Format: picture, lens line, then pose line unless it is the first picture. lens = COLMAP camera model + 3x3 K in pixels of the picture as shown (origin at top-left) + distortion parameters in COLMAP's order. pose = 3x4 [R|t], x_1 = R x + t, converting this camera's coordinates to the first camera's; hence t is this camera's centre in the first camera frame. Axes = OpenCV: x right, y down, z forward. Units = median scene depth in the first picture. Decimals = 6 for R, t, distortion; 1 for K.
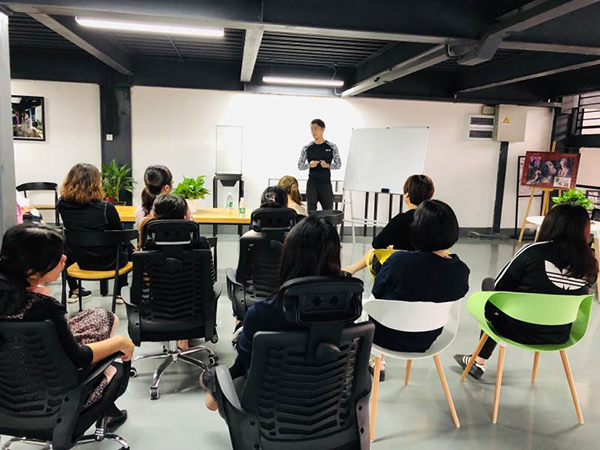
lens RADIAL K [[491.7, 0, 301.6], [0, 491.7, 223.6], [0, 0, 1]] dist [0.023867, -0.008843]
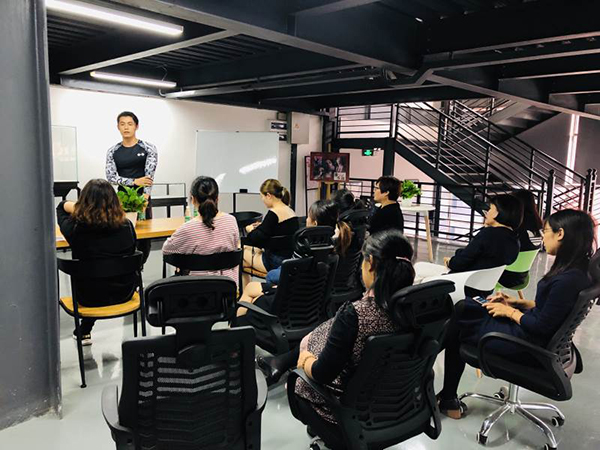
lens RADIAL K [[491.7, 0, 299.4], [0, 491.7, 225.6], [0, 0, 1]] dist [0.023867, -0.008843]
pose [[0.799729, -0.100919, 0.591818, -0.323558], [0.095637, 0.994597, 0.040367, -0.021058], [-0.592695, 0.024317, 0.805060, 0.064780]]
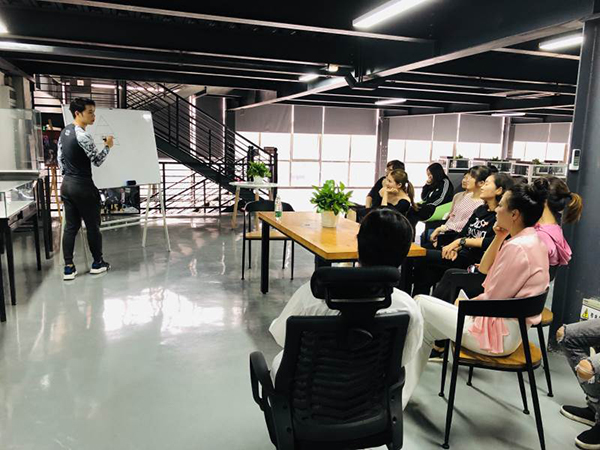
lens RADIAL K [[491.7, 0, 297.7], [0, 491.7, 225.1], [0, 0, 1]] dist [0.023867, -0.008843]
pose [[-0.185871, -0.205623, 0.960818, -0.641613], [0.117400, 0.966206, 0.229487, -0.141532], [-0.975535, 0.155455, -0.155449, 0.757429]]
